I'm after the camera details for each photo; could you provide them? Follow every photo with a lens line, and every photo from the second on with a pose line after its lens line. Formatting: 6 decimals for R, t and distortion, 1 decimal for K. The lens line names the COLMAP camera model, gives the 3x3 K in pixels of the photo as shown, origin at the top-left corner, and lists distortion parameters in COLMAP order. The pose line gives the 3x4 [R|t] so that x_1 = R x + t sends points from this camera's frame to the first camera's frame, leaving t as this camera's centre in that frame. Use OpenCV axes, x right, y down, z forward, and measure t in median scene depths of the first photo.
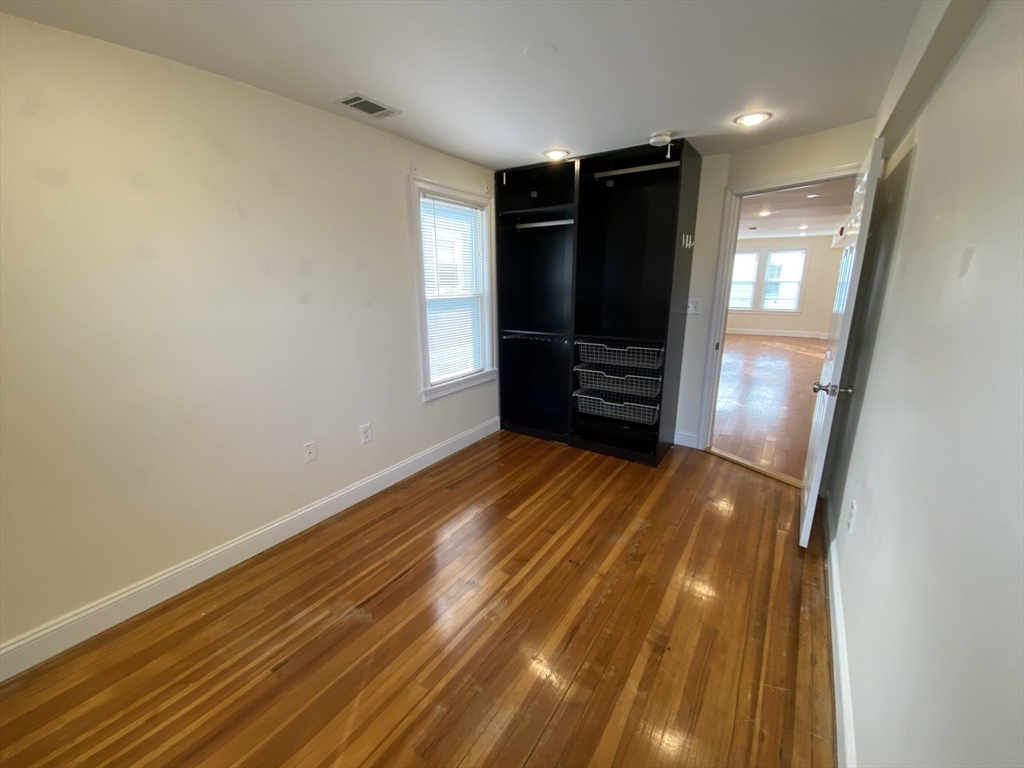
lens RADIAL K [[412.5, 0, 509.5], [0, 412.5, 382.9], [0, 0, 1]] dist [-0.001526, -0.000511]
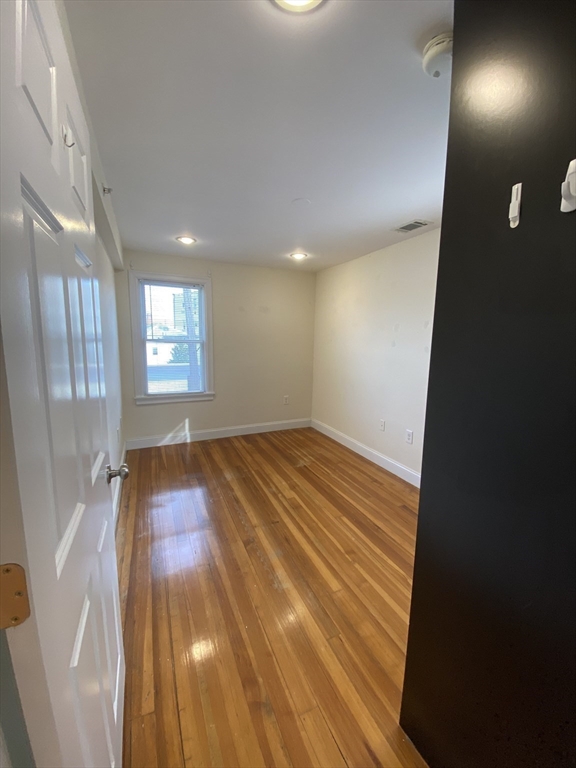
lens RADIAL K [[309.4, 0, 286.6], [0, 309.4, 381.6], [0, 0, 1]] dist [-0.001526, -0.000511]
pose [[-0.518589, 0.119165, -0.846679, 1.075274], [-0.237236, 0.931307, 0.276382, -0.356041], [0.821453, 0.344191, -0.454695, 1.470086]]
